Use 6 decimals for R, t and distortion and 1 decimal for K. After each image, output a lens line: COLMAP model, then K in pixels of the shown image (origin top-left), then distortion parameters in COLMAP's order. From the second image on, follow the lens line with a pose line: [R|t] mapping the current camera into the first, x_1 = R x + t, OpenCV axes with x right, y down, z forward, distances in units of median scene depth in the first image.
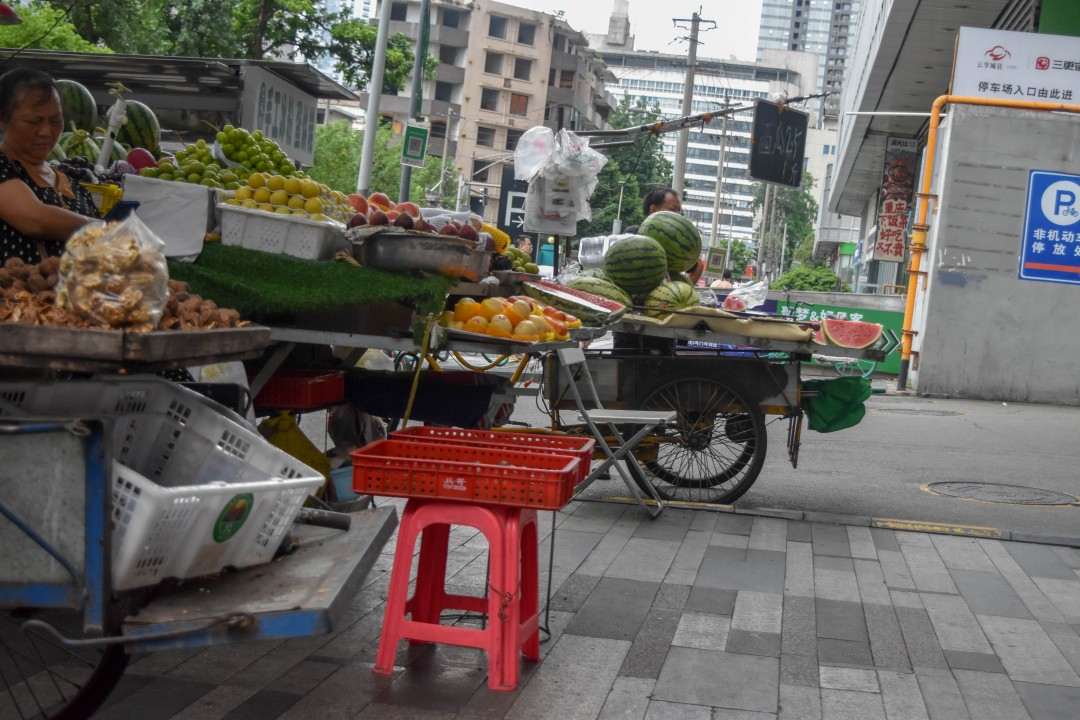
lens RADIAL K [[1655.2, 0, 540.0], [0, 1655.2, 360.0], [0, 0, 1]] dist [-0.007496, -0.093158]
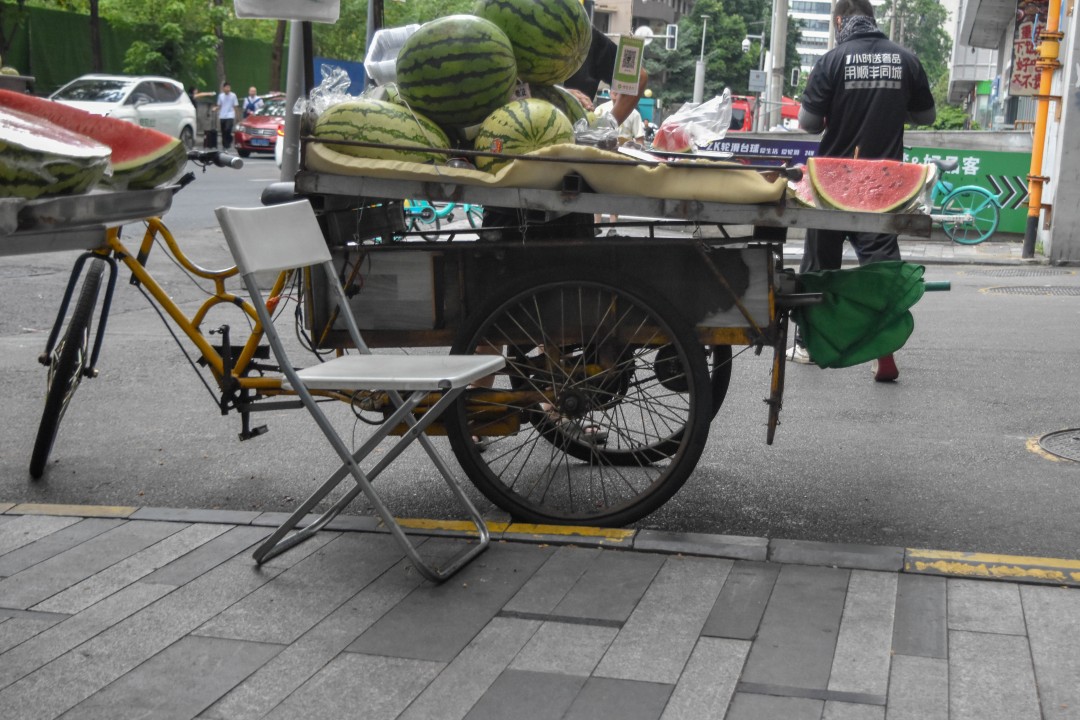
lens RADIAL K [[1655.2, 0, 540.0], [0, 1655.2, 360.0], [0, 0, 1]] dist [-0.007496, -0.093158]
pose [[0.995230, -0.033637, -0.091578, 0.068395], [0.040883, 0.996081, 0.078433, -0.003103], [0.088581, -0.081802, 0.992704, 0.246303]]
